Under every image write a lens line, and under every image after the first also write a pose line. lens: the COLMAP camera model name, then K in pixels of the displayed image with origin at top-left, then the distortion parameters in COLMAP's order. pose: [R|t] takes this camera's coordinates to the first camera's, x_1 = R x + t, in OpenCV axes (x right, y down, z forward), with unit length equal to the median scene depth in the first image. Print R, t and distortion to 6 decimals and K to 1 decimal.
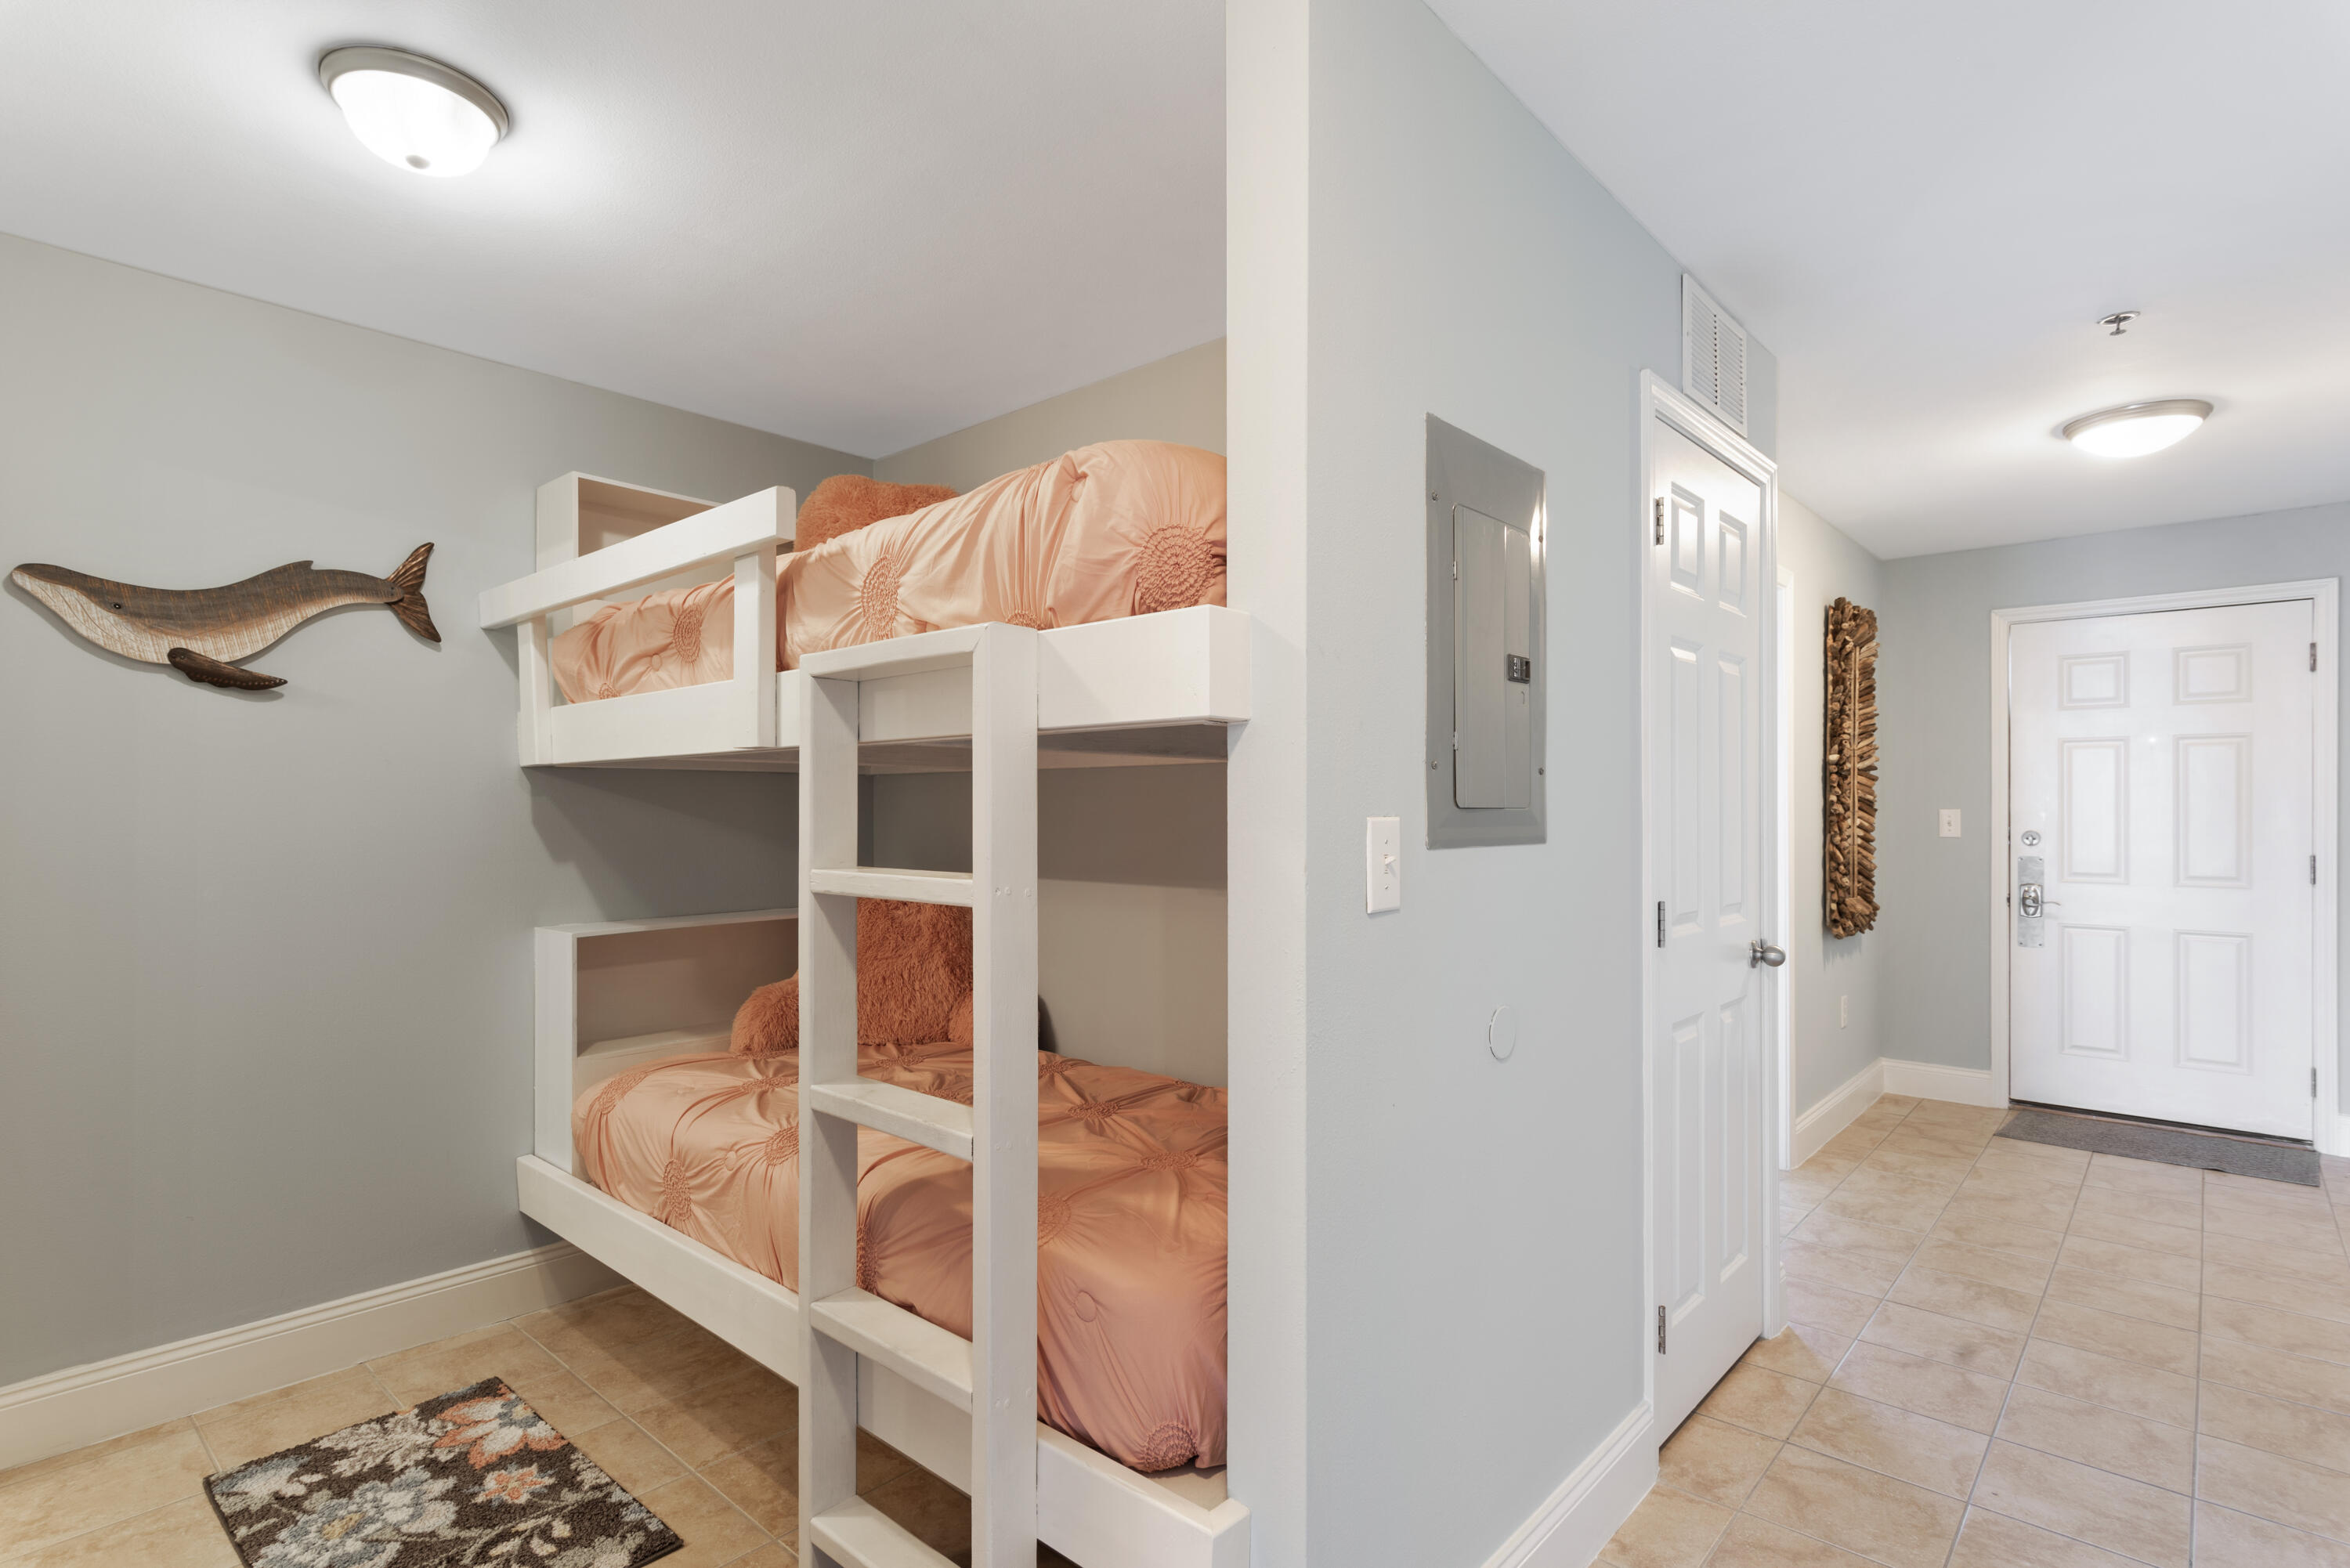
lens RADIAL K [[1162.9, 0, 1162.8], [0, 1162.9, 786.7], [0, 0, 1]] dist [0.005956, 0.001165]
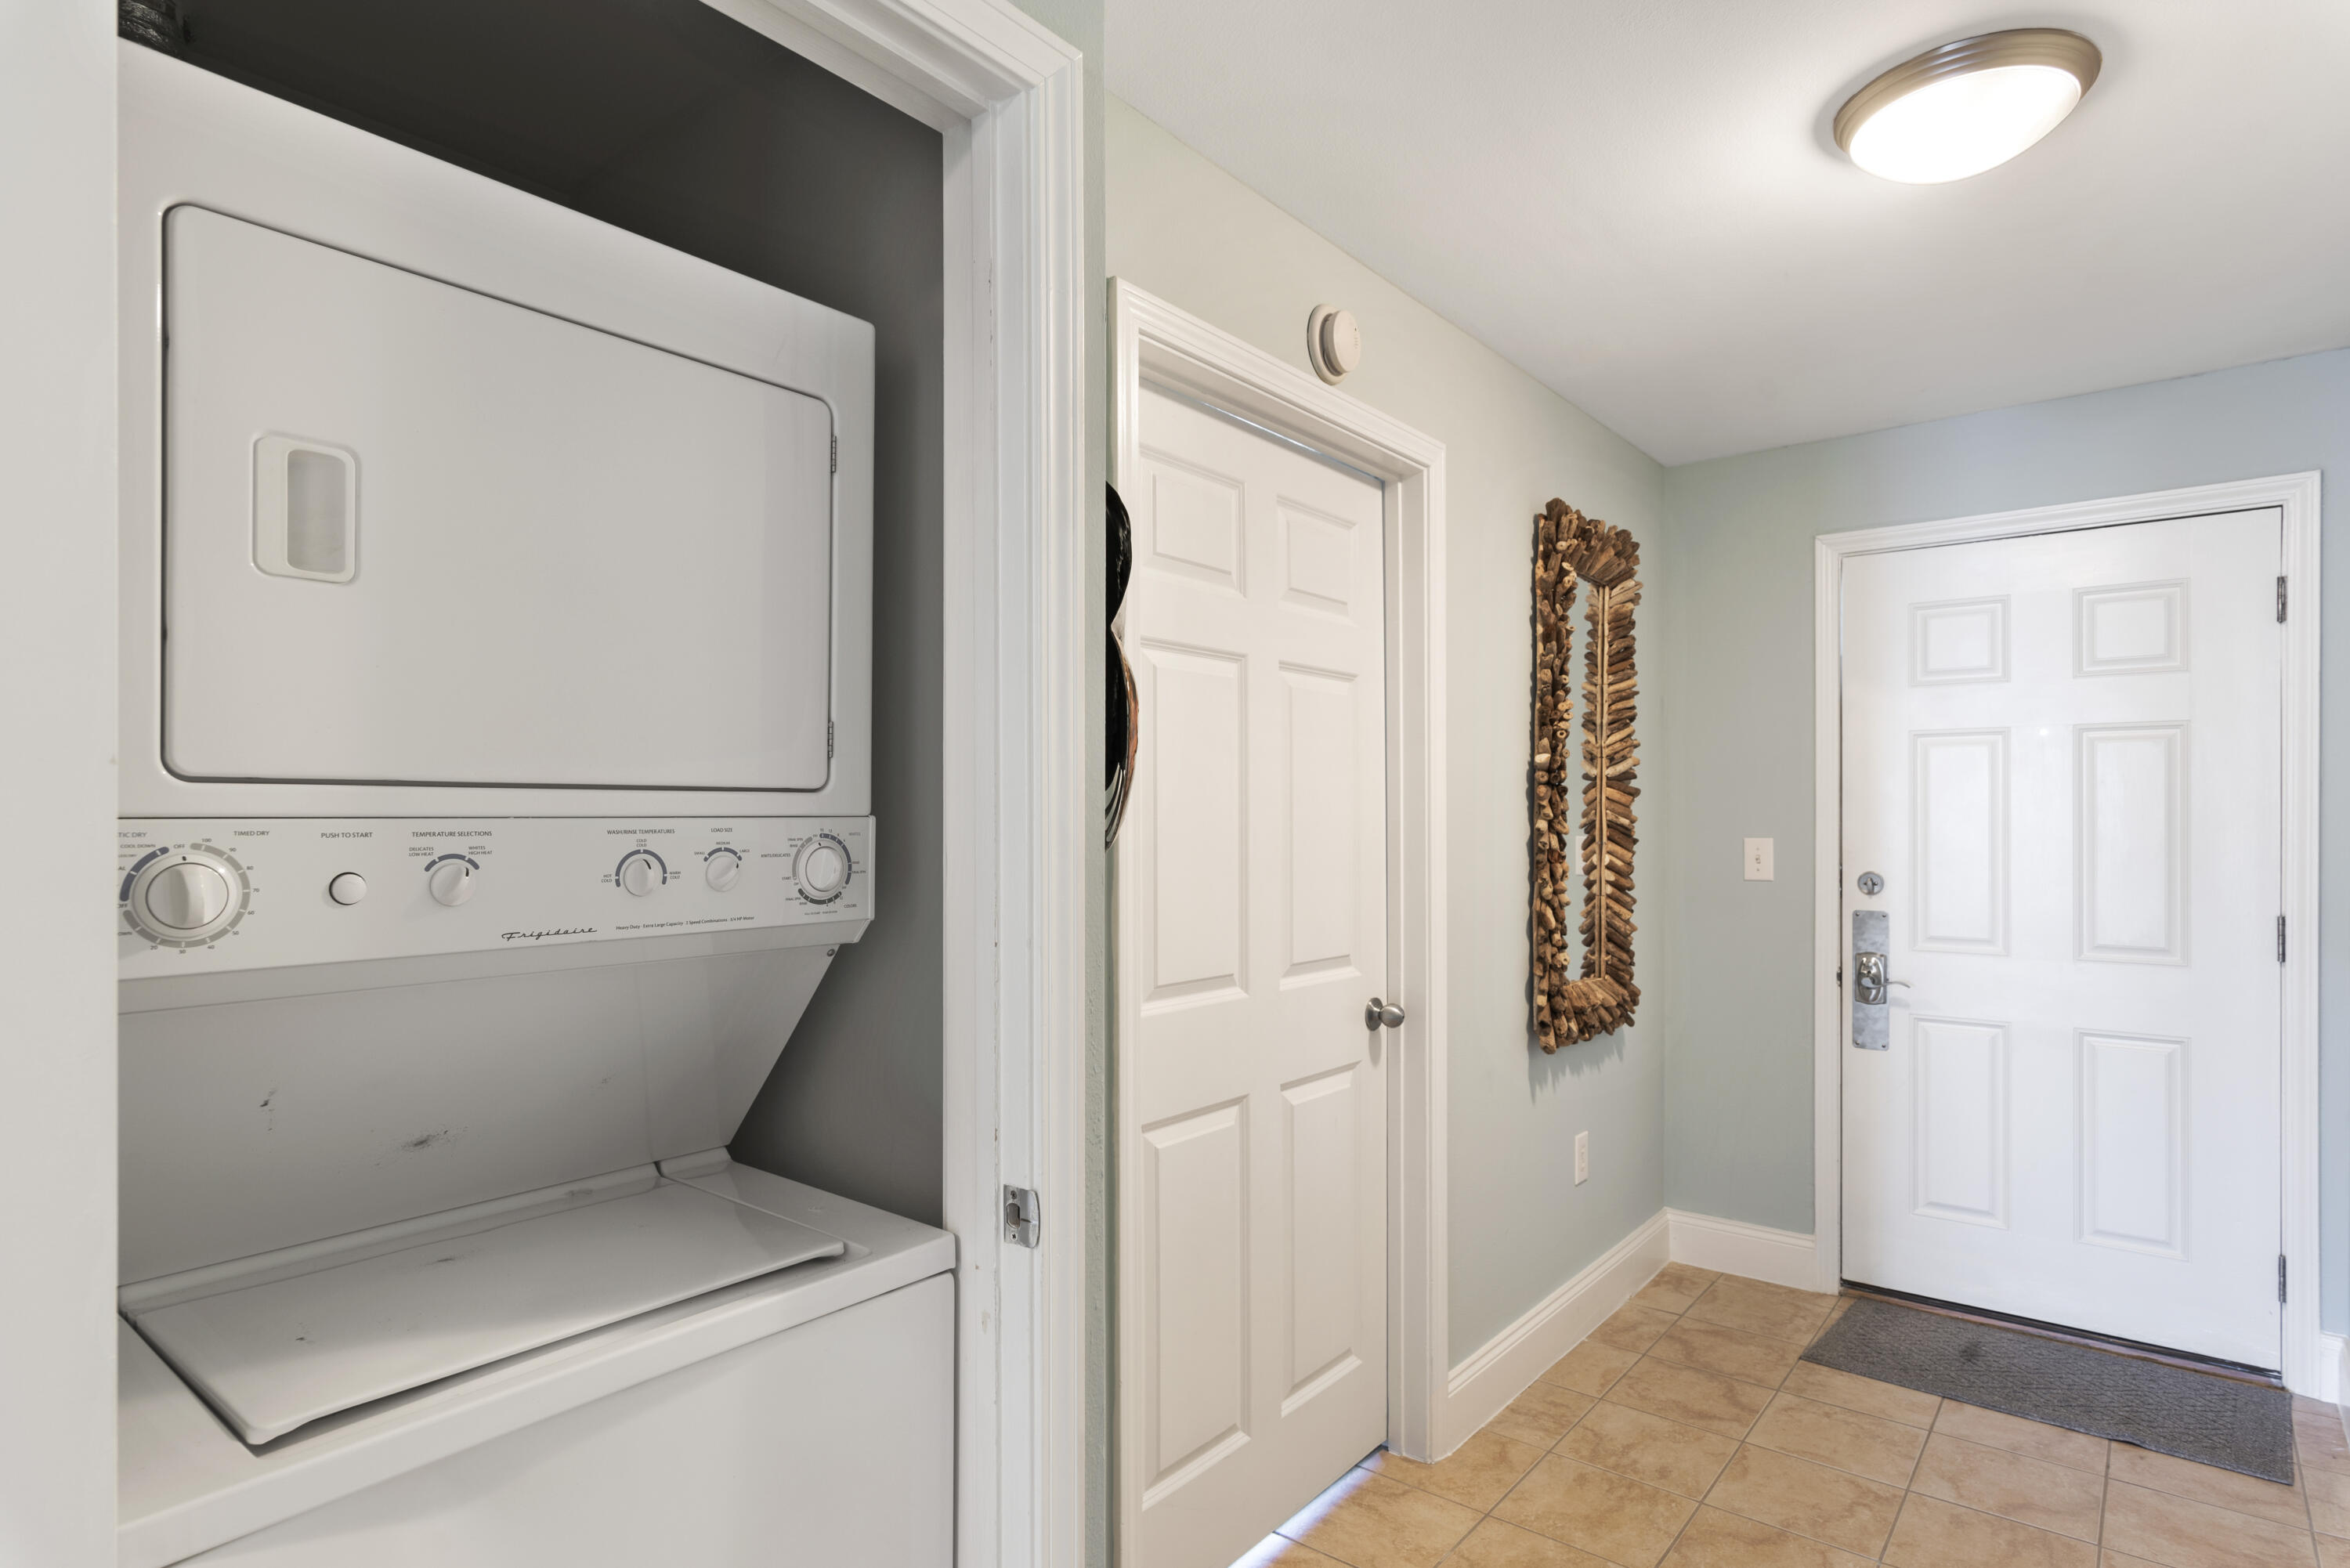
lens RADIAL K [[1213.2, 0, 1200.1], [0, 1213.2, 797.7], [0, 0, 1]] dist [0.018338, -0.004404]
pose [[0.998320, -0.000200, 0.057949, 0.349364], [0.000040, 0.999996, 0.002752, -0.006050], [-0.057950, -0.002745, 0.998316, 0.360000]]
